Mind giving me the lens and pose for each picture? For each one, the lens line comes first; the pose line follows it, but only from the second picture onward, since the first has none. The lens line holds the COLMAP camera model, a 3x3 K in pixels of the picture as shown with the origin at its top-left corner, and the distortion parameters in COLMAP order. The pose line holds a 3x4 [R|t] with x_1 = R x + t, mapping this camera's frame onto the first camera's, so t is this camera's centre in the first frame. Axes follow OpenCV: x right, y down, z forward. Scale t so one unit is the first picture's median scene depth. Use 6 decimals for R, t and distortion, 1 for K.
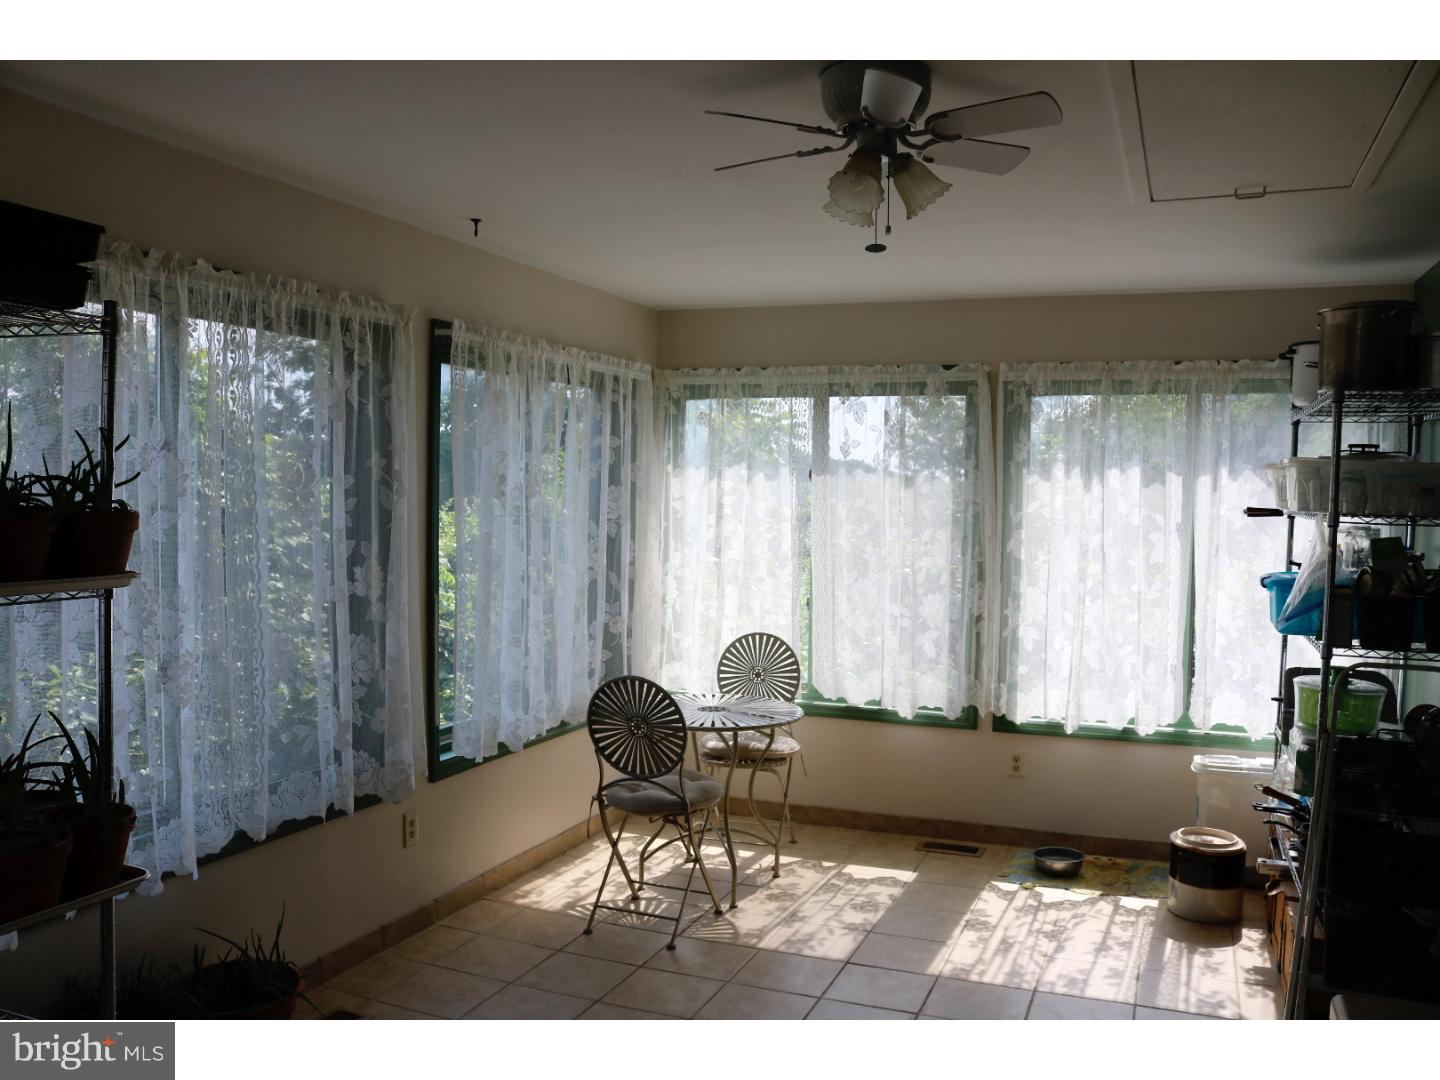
lens RADIAL K [[1181.6, 0, 720.0], [0, 1181.6, 540.0], [0, 0, 1]] dist [-0.154194, 0.099662]
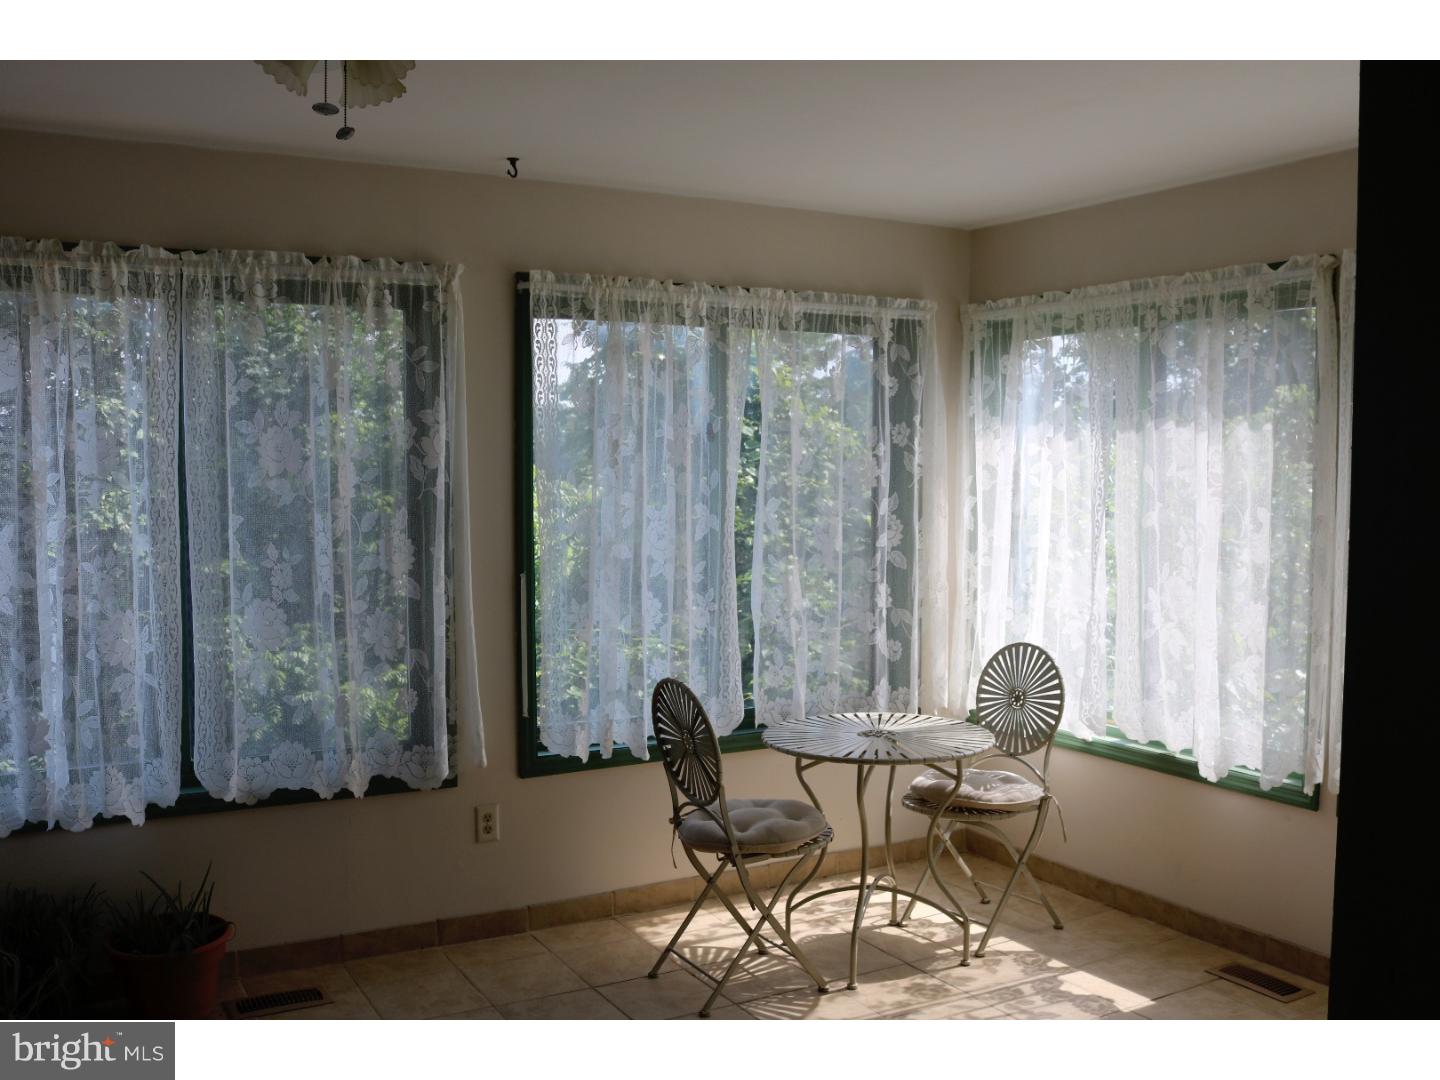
lens RADIAL K [[1331.3, 0, 720.0], [0, 1331.3, 540.0], [0, 0, 1]] dist [-0.160046, 0.159148]
pose [[0.785077, 0.018345, -0.619127, 0.451664], [-0.012049, 0.999824, 0.014347, 0.003330], [0.619282, -0.003803, 0.785160, 0.244458]]
